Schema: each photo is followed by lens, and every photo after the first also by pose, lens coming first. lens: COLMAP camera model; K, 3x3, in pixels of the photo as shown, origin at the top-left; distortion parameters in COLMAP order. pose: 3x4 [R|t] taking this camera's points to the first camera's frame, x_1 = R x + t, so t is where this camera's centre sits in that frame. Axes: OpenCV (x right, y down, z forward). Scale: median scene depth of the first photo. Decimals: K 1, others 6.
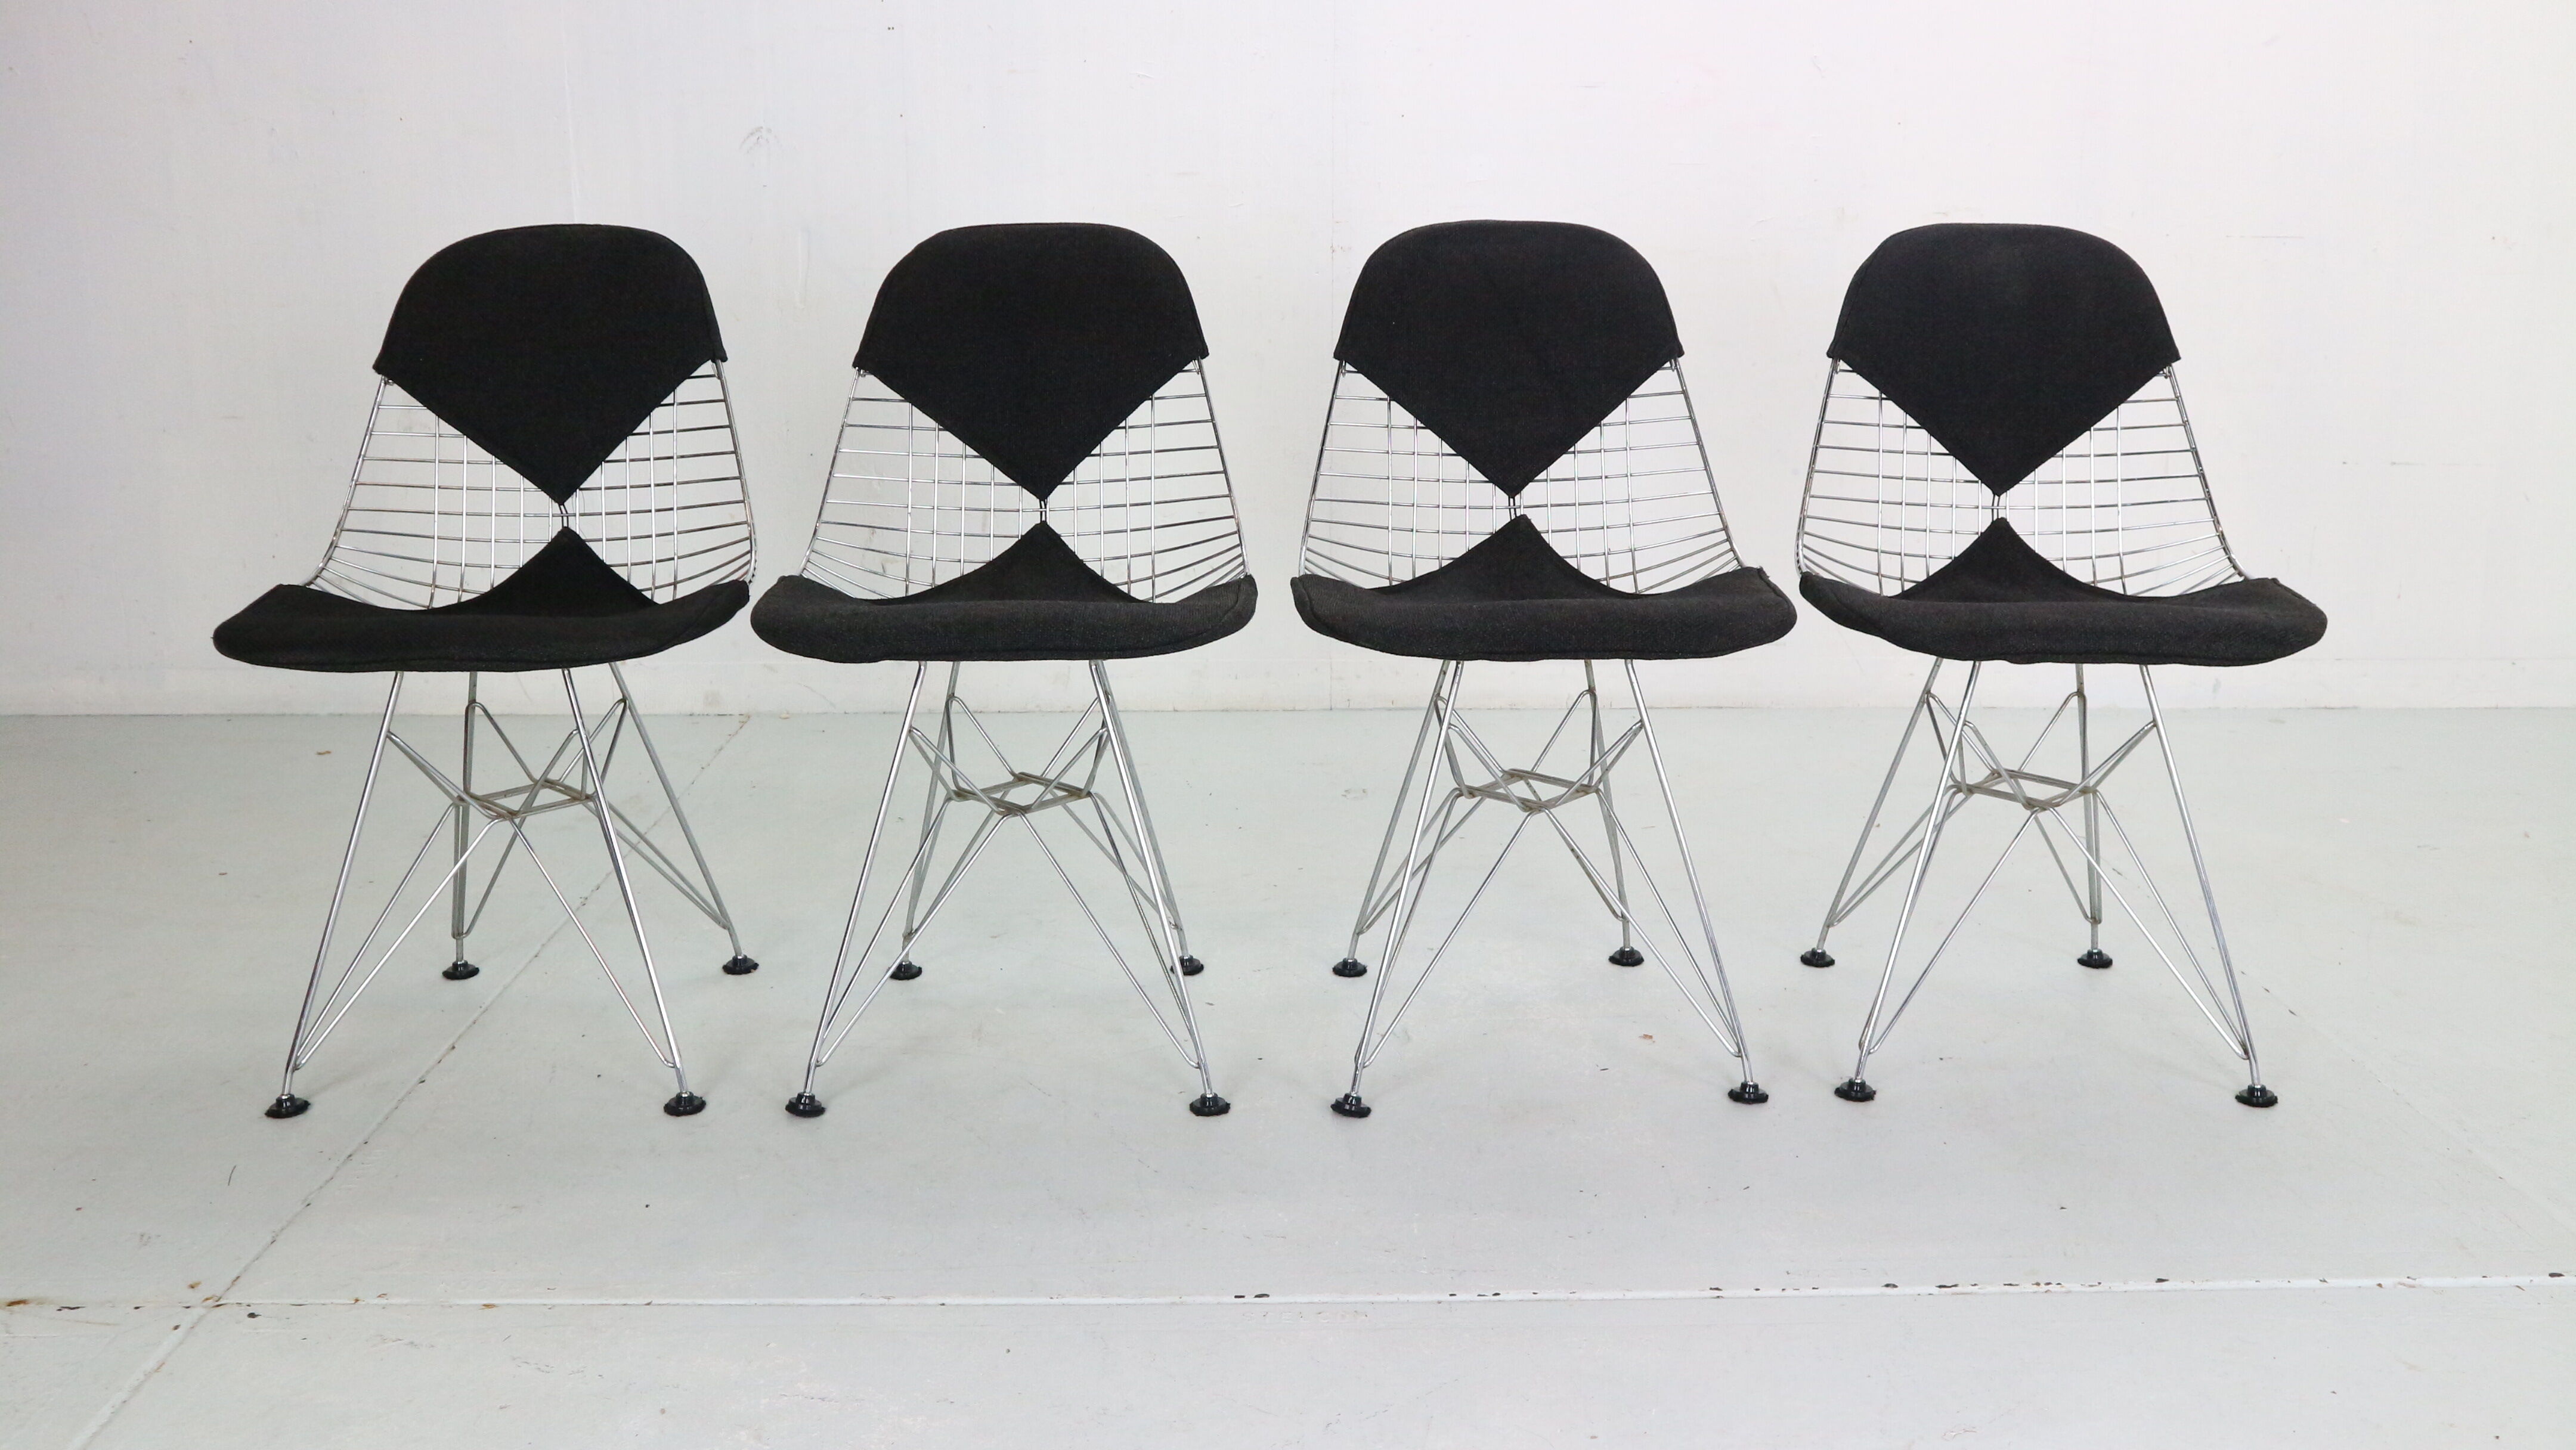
lens RADIAL K [[2123.8, 0, 1289.5], [0, 2123.8, 735.3], [0, 0, 1]] dist [-0.074857, 0.088615]
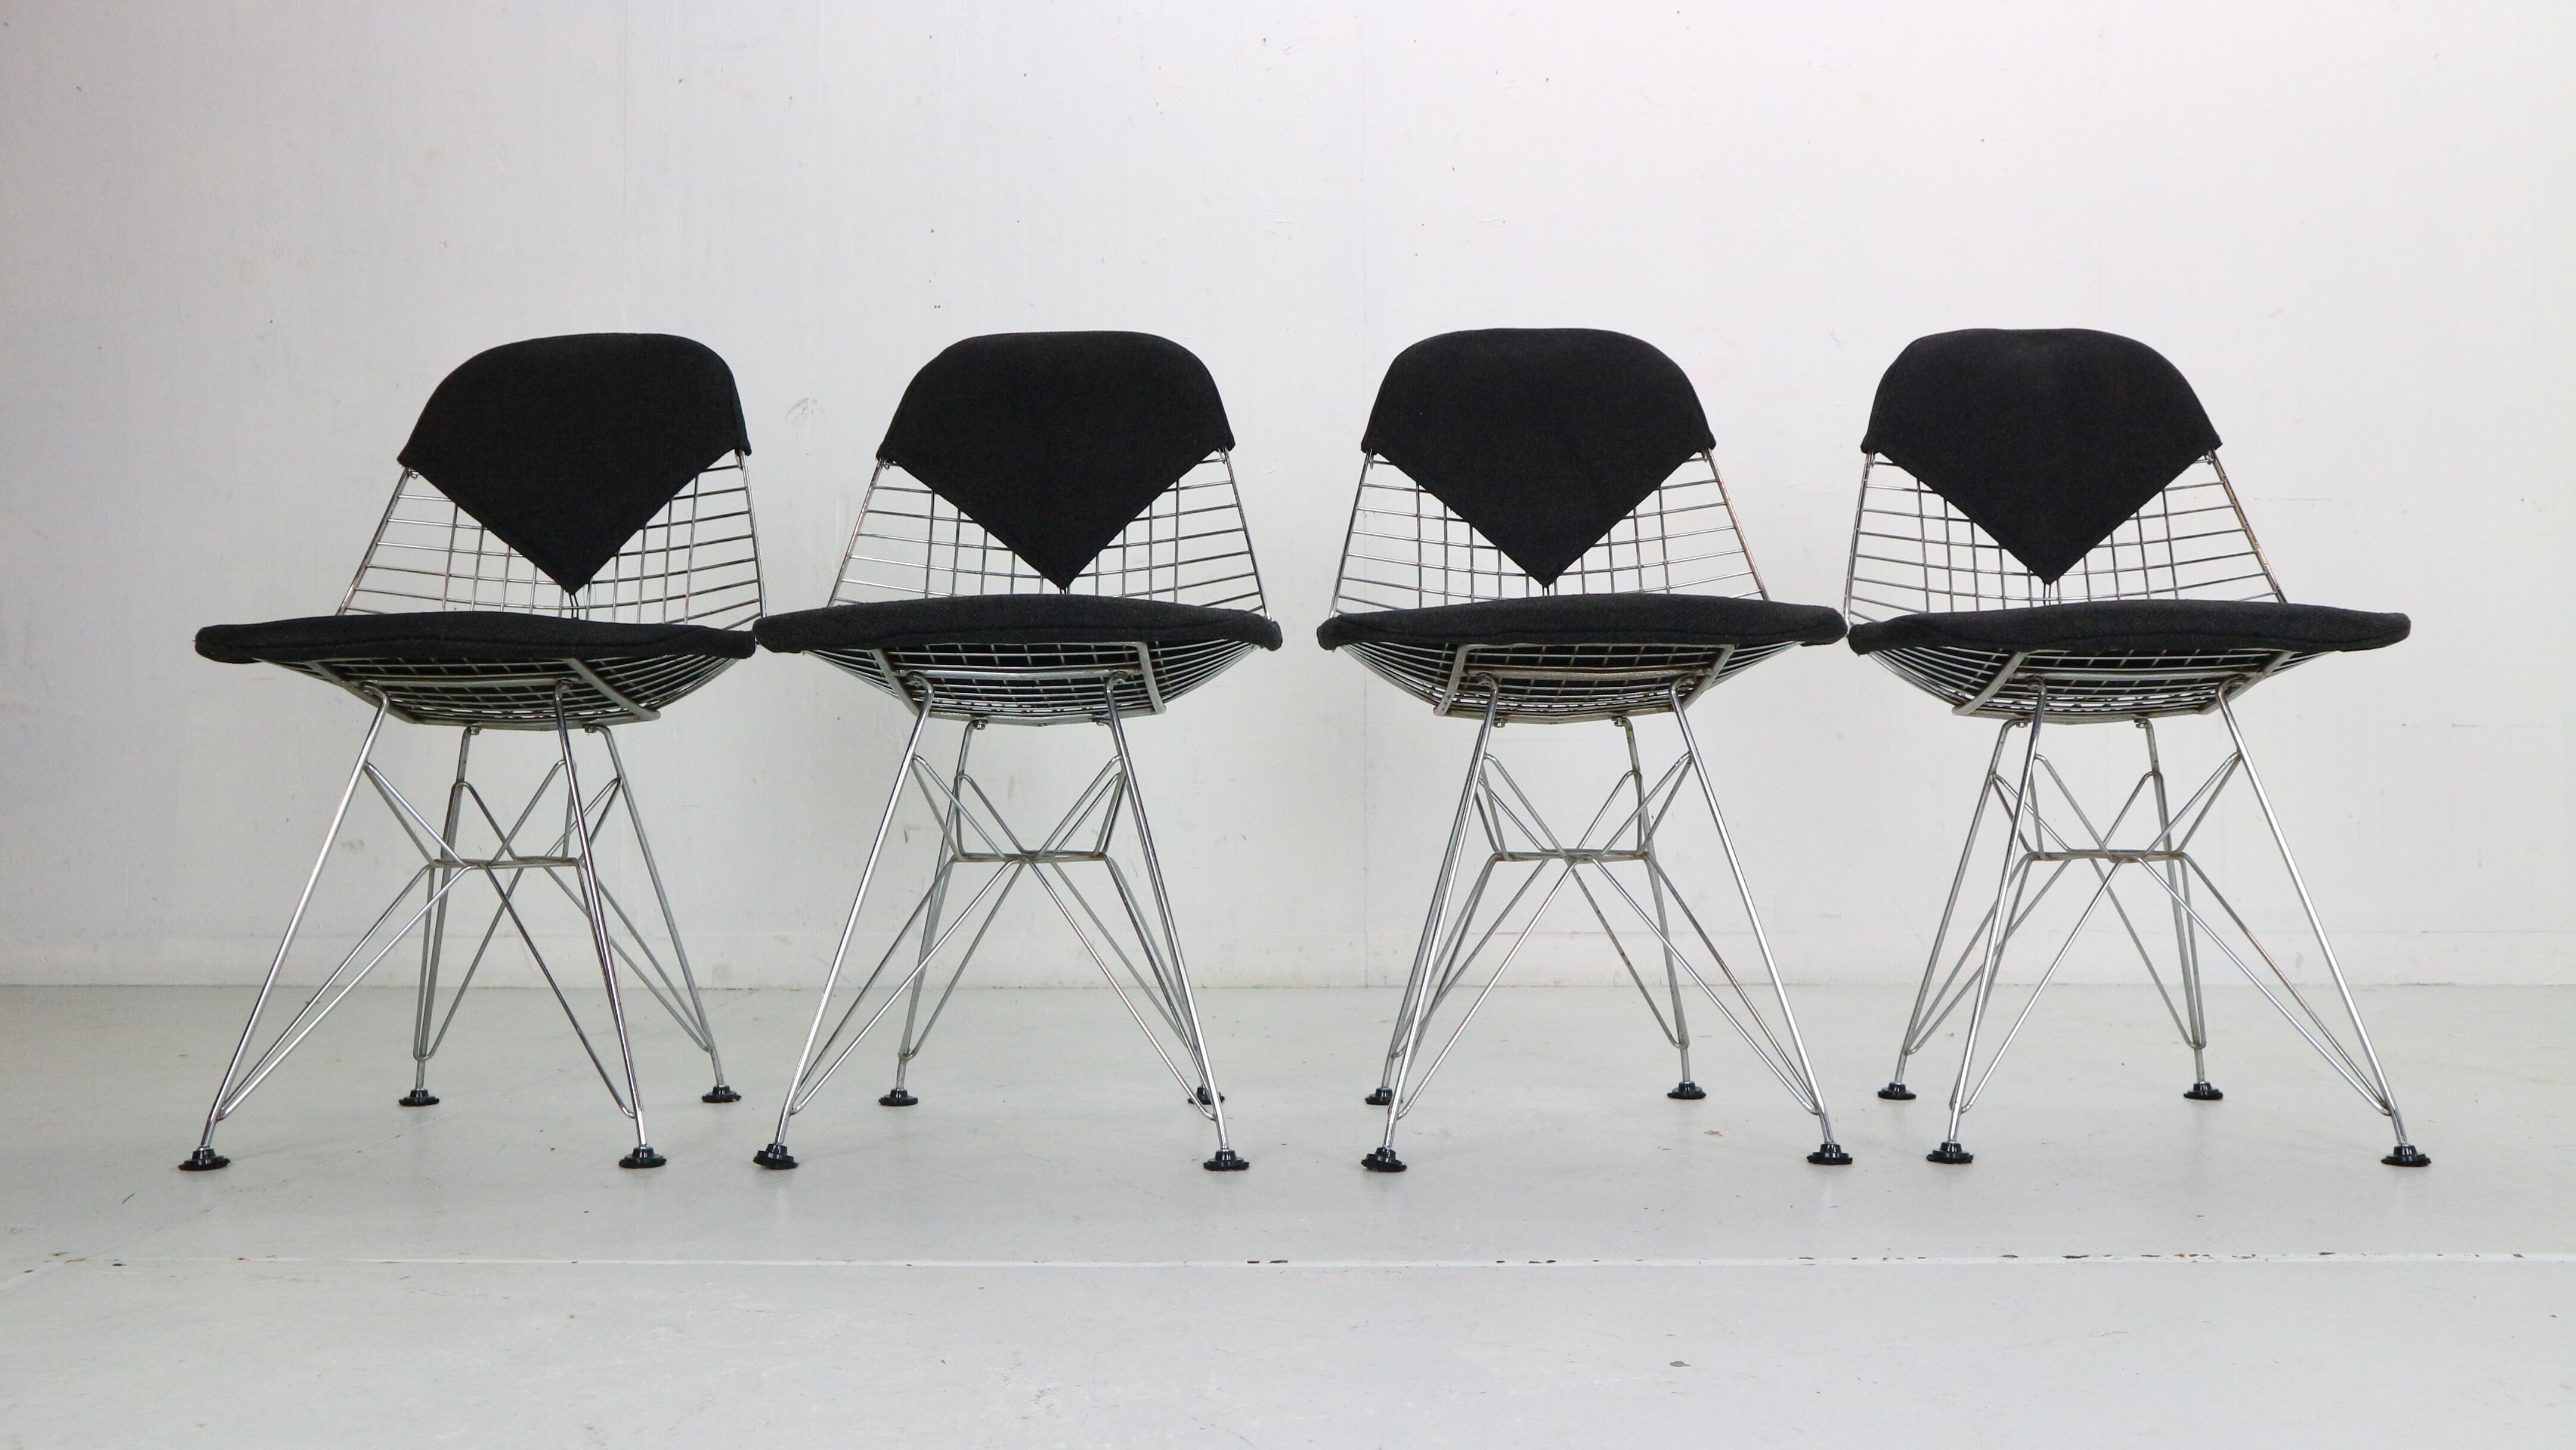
lens RADIAL K [[2123.8, 0, 1289.3], [0, 2123.8, 739.4], [0, 0, 1]] dist [-0.074857, 0.088615]
pose [[0.999794, -0.003024, -0.020084, 0.006961], [-0.002539, 0.962484, -0.271327, 0.222565], [0.020151, 0.271322, 0.962278, 0.083624]]
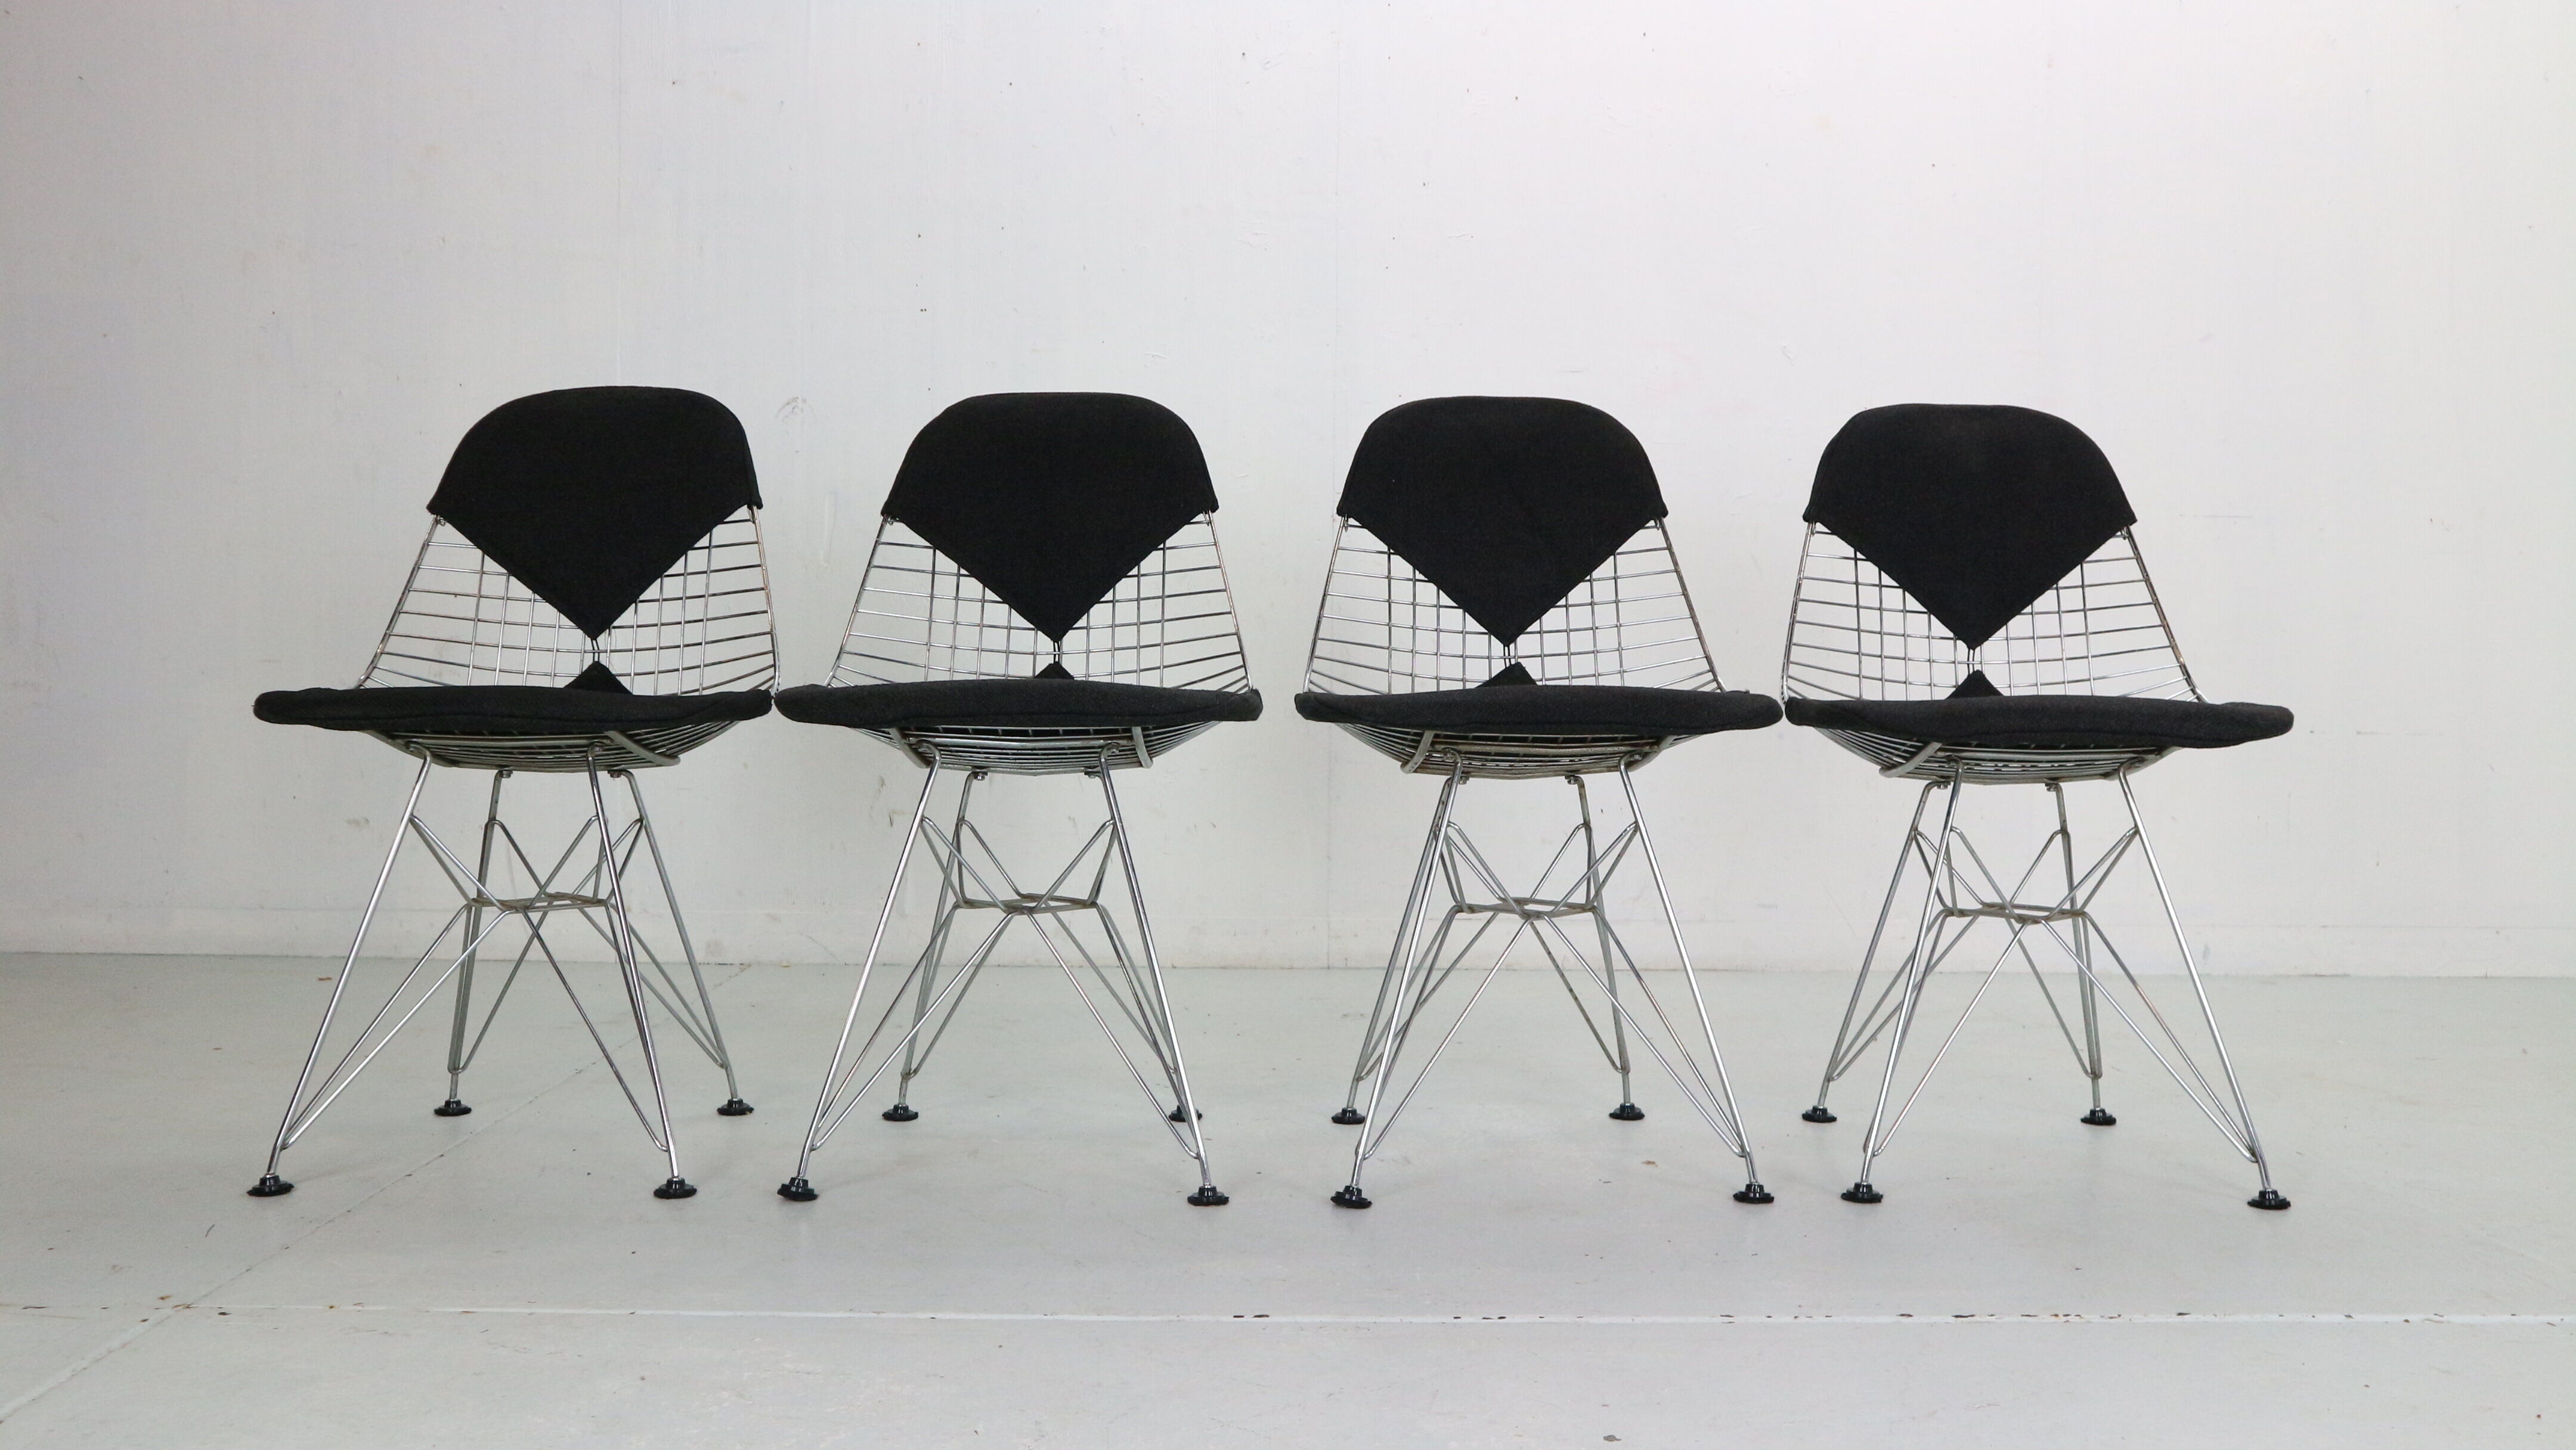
lens RADIAL K [[2123.8, 0, 1288.5], [0, 2123.8, 738.1], [0, 0, 1]] dist [-0.074857, 0.088615]
pose [[0.999941, 0.010699, 0.001921, -0.003962], [-0.010007, 0.975071, -0.221668, 0.167340], [-0.004245, 0.221636, 0.975120, -0.007097]]
